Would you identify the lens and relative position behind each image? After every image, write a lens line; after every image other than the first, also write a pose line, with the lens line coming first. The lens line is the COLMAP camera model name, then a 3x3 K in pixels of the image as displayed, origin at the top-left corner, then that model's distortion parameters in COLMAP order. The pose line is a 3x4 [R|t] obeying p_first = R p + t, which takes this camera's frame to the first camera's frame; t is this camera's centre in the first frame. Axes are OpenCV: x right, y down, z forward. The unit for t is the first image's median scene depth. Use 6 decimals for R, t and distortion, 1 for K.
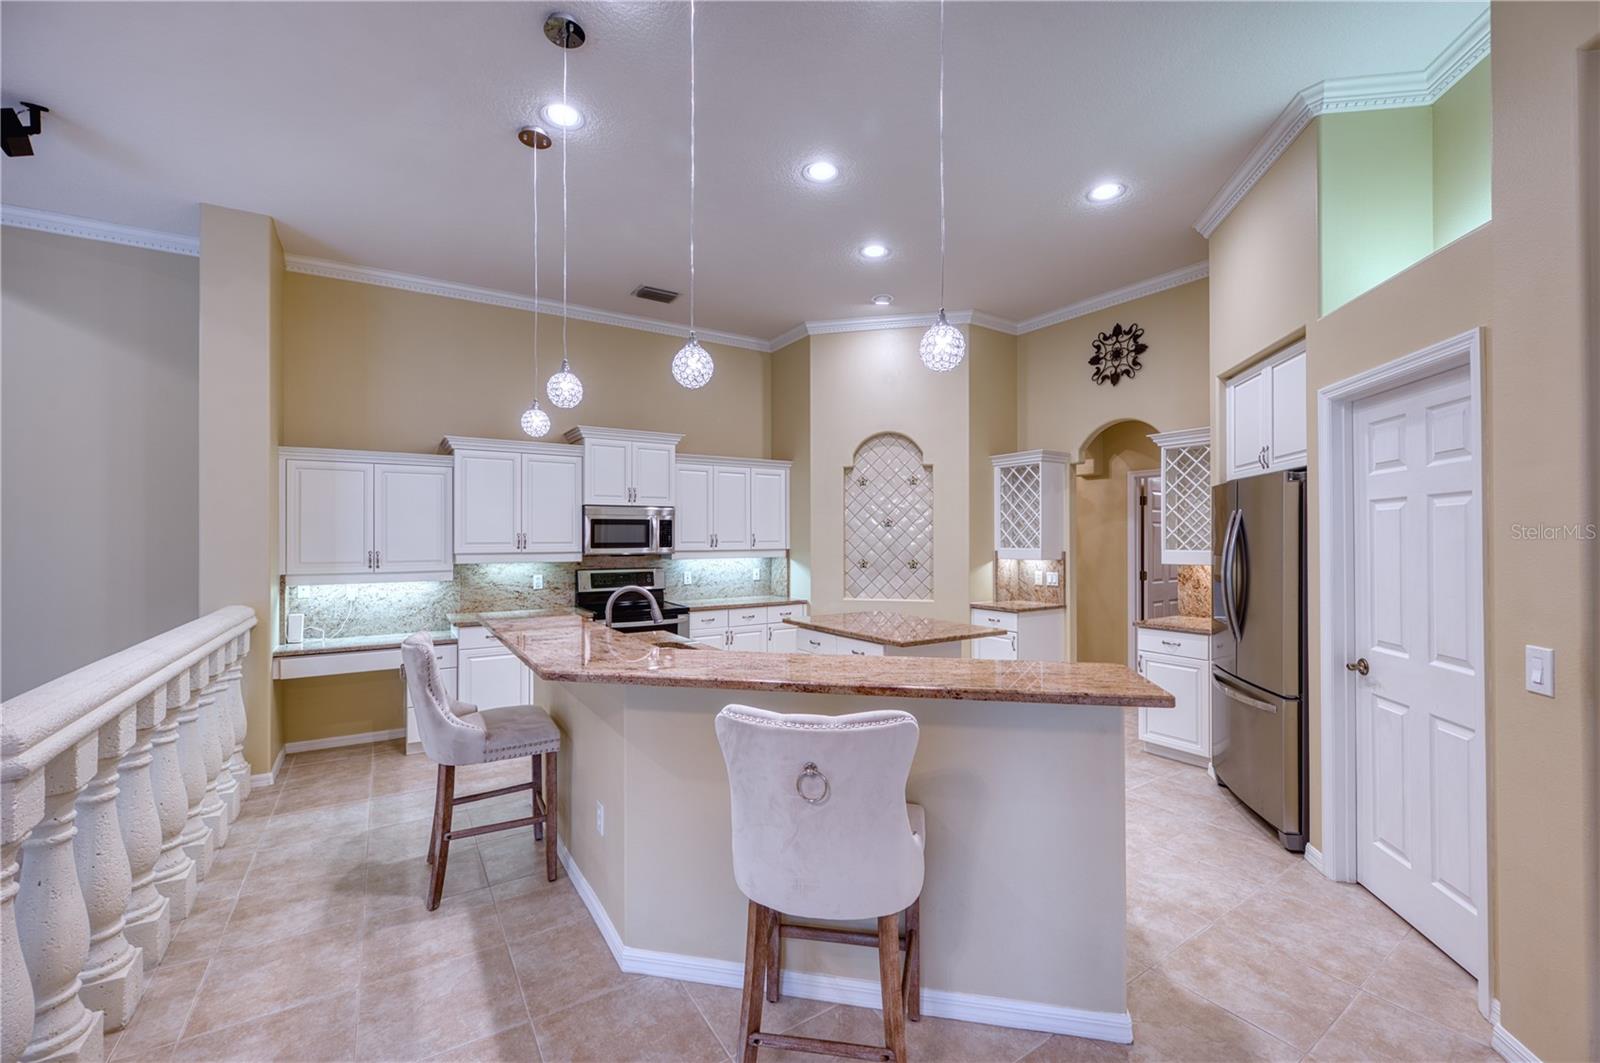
lens RADIAL K [[642.3, 0, 800.0], [0, 642.3, 531.5], [0, 0, 1]] dist [-0.027841, -0.000126]
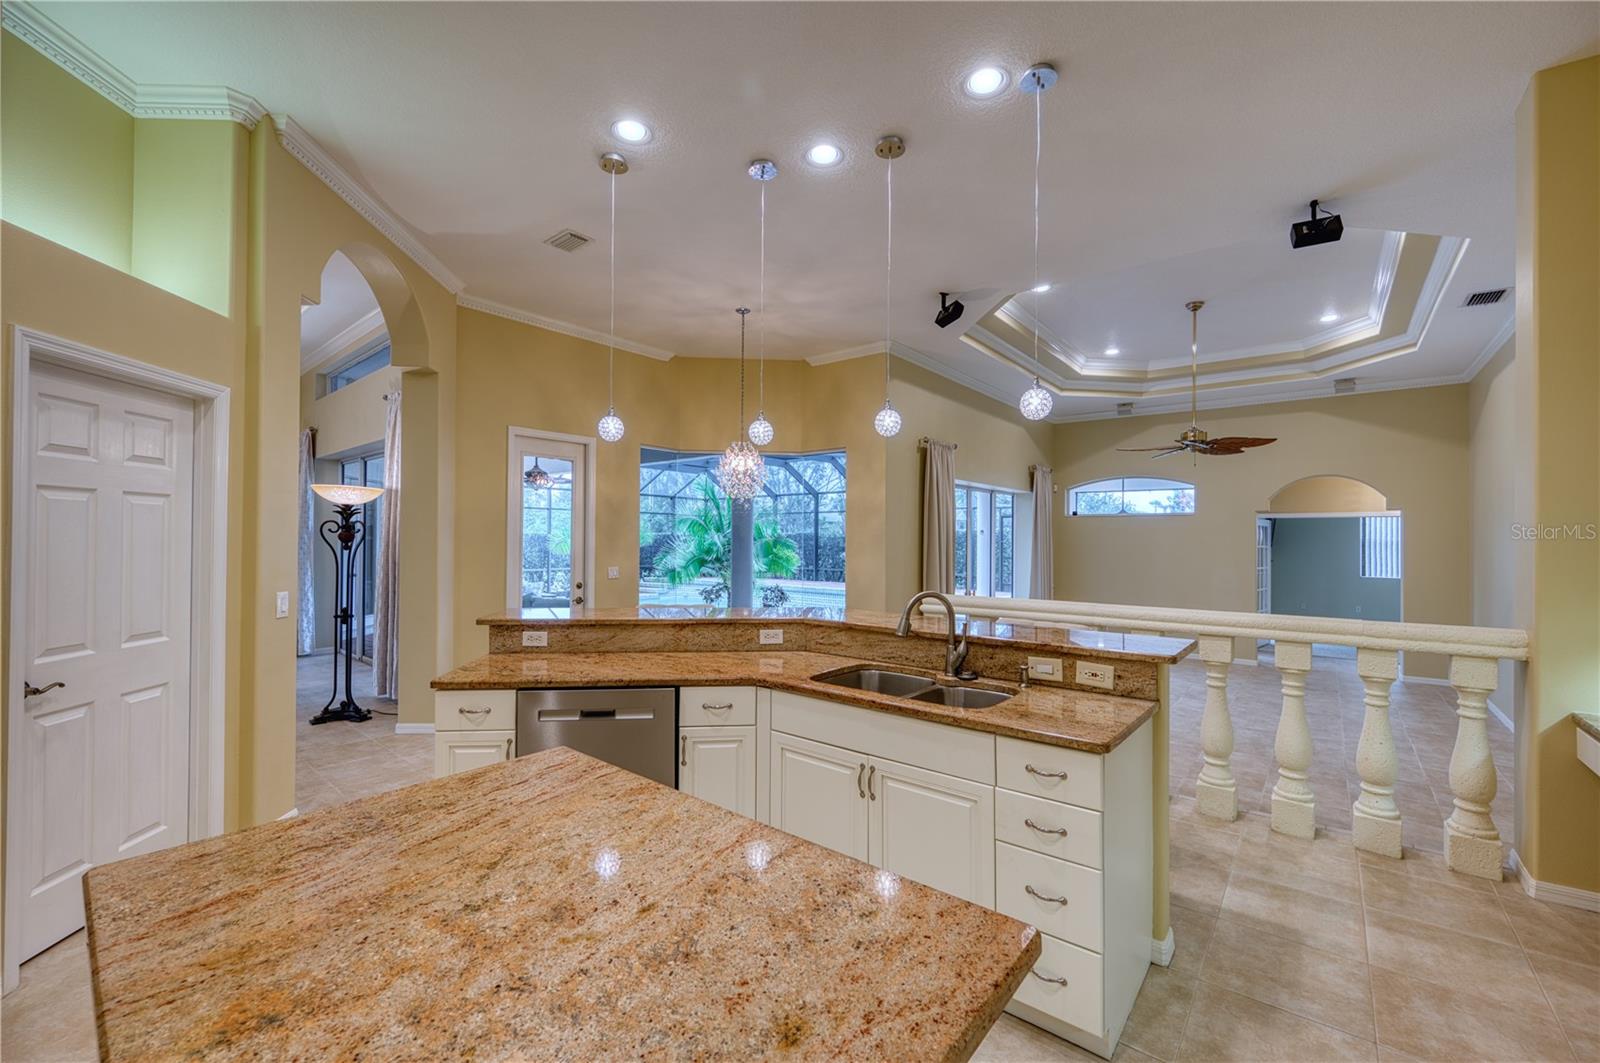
lens RADIAL K [[646.2, 0, 801.1], [0, 646.2, 534.5], [0, 0, 1]] dist [-0.023964, -0.000097]
pose [[-0.953461, -0.005776, -0.301462, 0.090730], [-0.001055, 0.999874, -0.015822, 0.013199], [0.301515, -0.014767, -0.953347, 1.002505]]
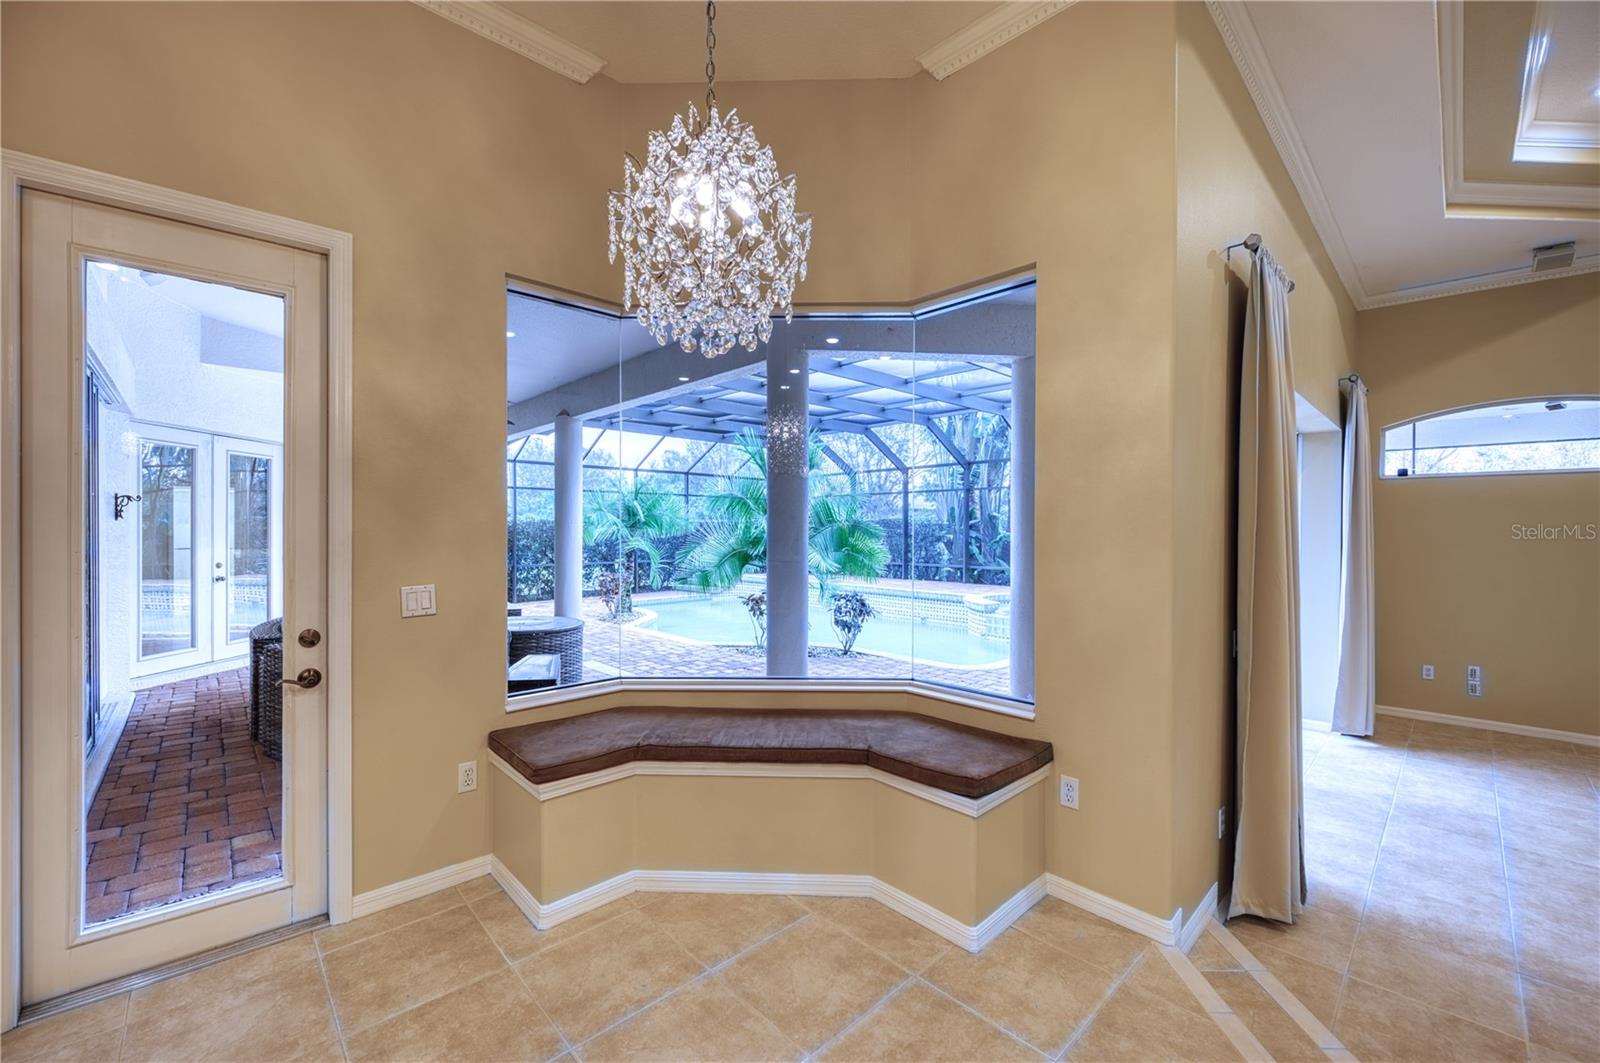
lens RADIAL K [[640.3, 0, 805.6], [0, 640.3, 528.5], [0, 0, 1]] dist [-0.028488, -0.000202]
pose [[-0.982131, -0.001705, -0.188193, -0.122265], [0.000085, 0.999955, -0.009499, 0.019229], [0.188201, -0.009345, -0.982086, 0.245763]]
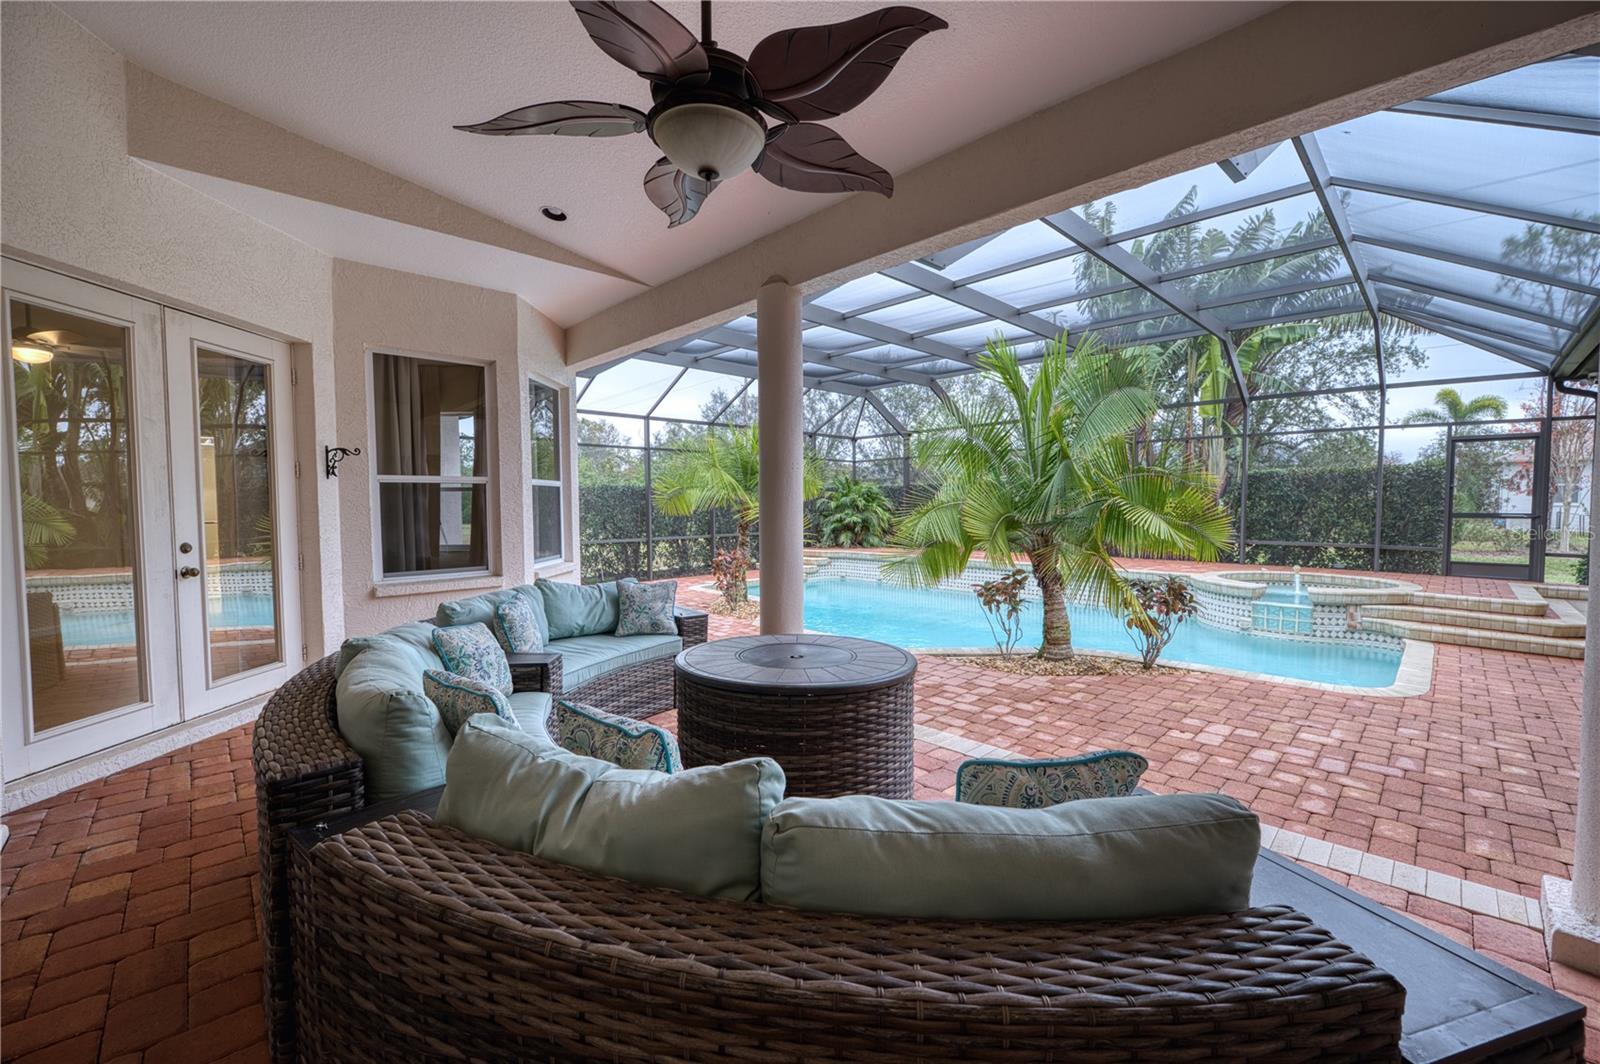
lens RADIAL K [[645.4, 0, 795.1], [0, 645.4, 527.3], [0, 0, 1]] dist [-0.019141, 0.000208]
pose [[-0.983117, 0.014760, -0.182383, 0.260999], [0.007087, 0.999065, 0.042649, 0.033192], [0.182842, 0.040636, -0.982302, -0.390424]]
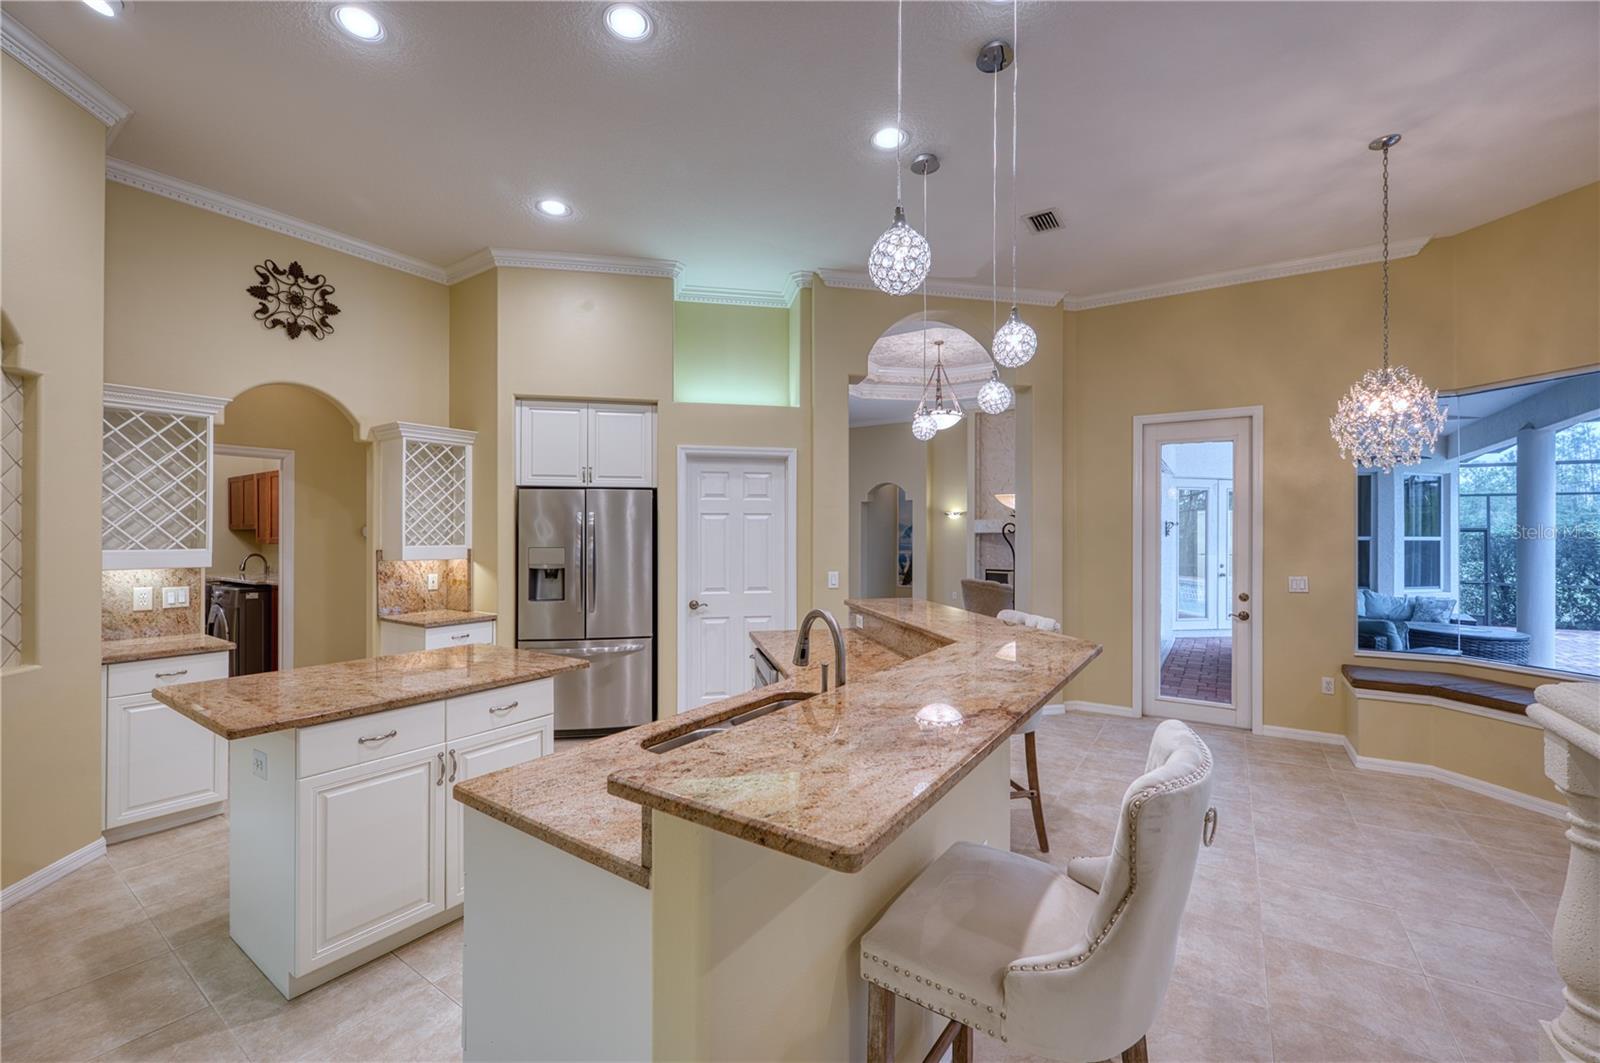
lens RADIAL K [[646.2, 0, 801.1], [0, 646.2, 534.5], [0, 0, 1]] dist [-0.023964, -0.000097]
pose [[-0.397741, 0.001287, 0.917497, -0.456874], [-0.009808, 0.999936, -0.005654, 0.009530], [-0.917445, -0.011248, -0.397703, 0.712475]]
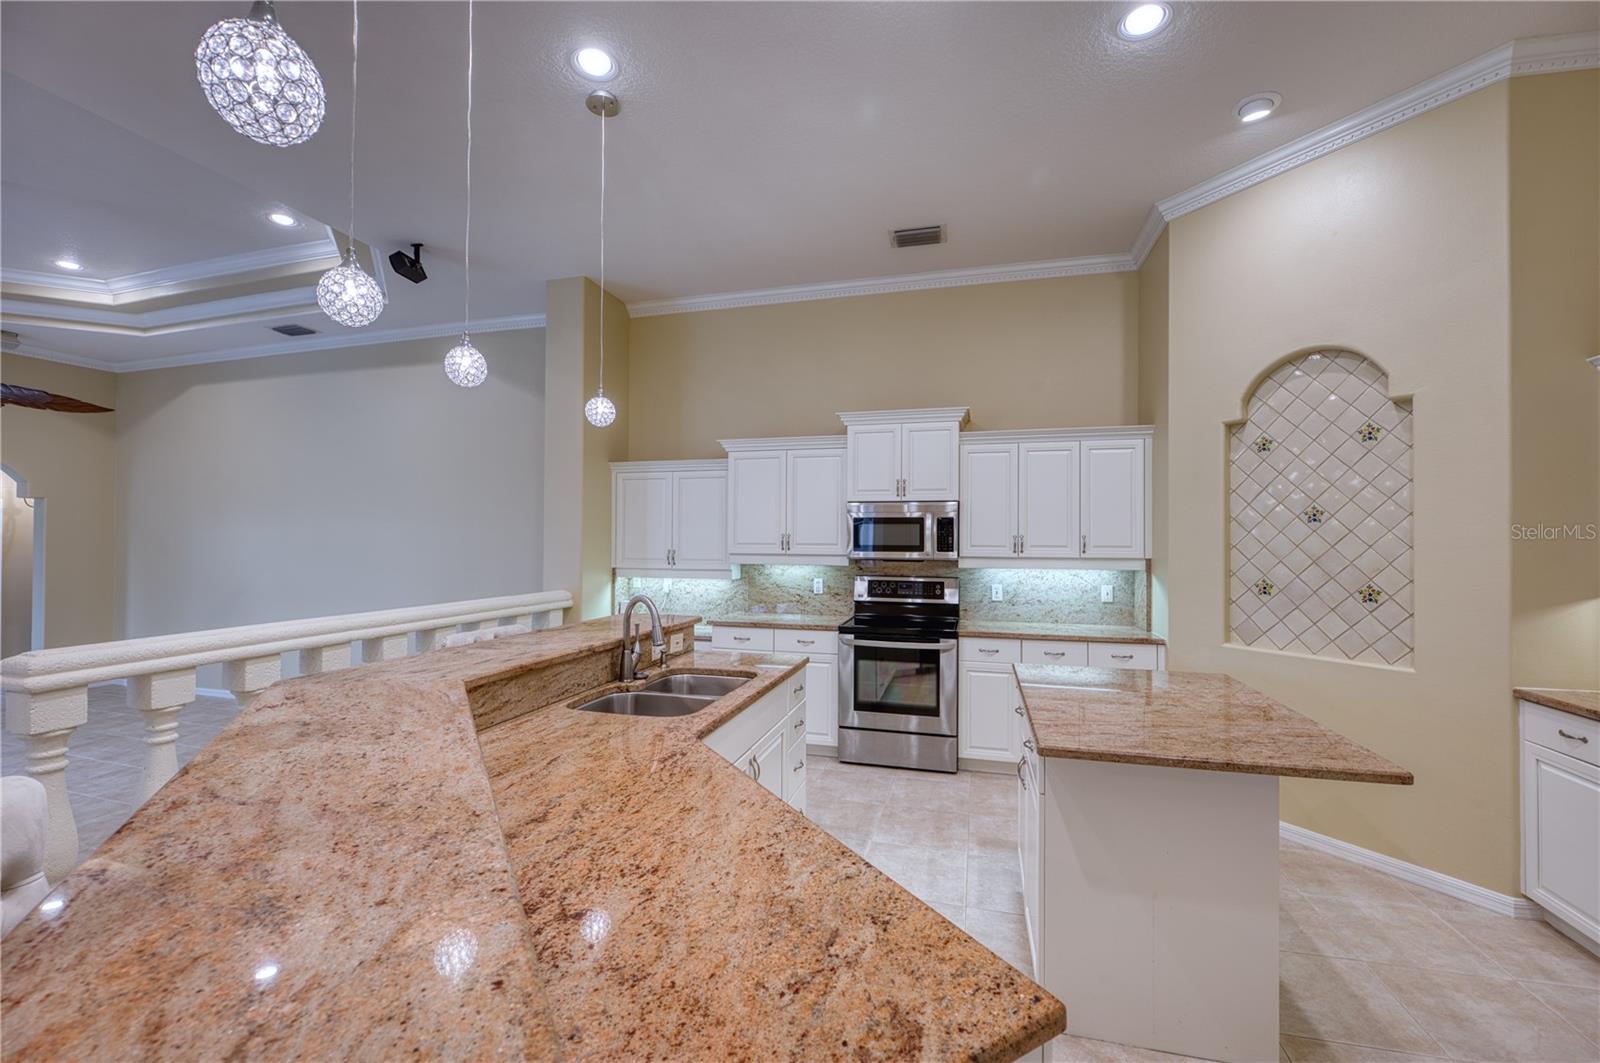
lens RADIAL K [[646.2, 0, 801.1], [0, 646.2, 534.5], [0, 0, 1]] dist [-0.023964, -0.000097]
pose [[0.663774, -0.000589, -0.747933, 0.274022], [-0.001671, 0.999996, -0.002271, 0.005335], [0.747931, 0.002757, 0.663770, 0.344729]]
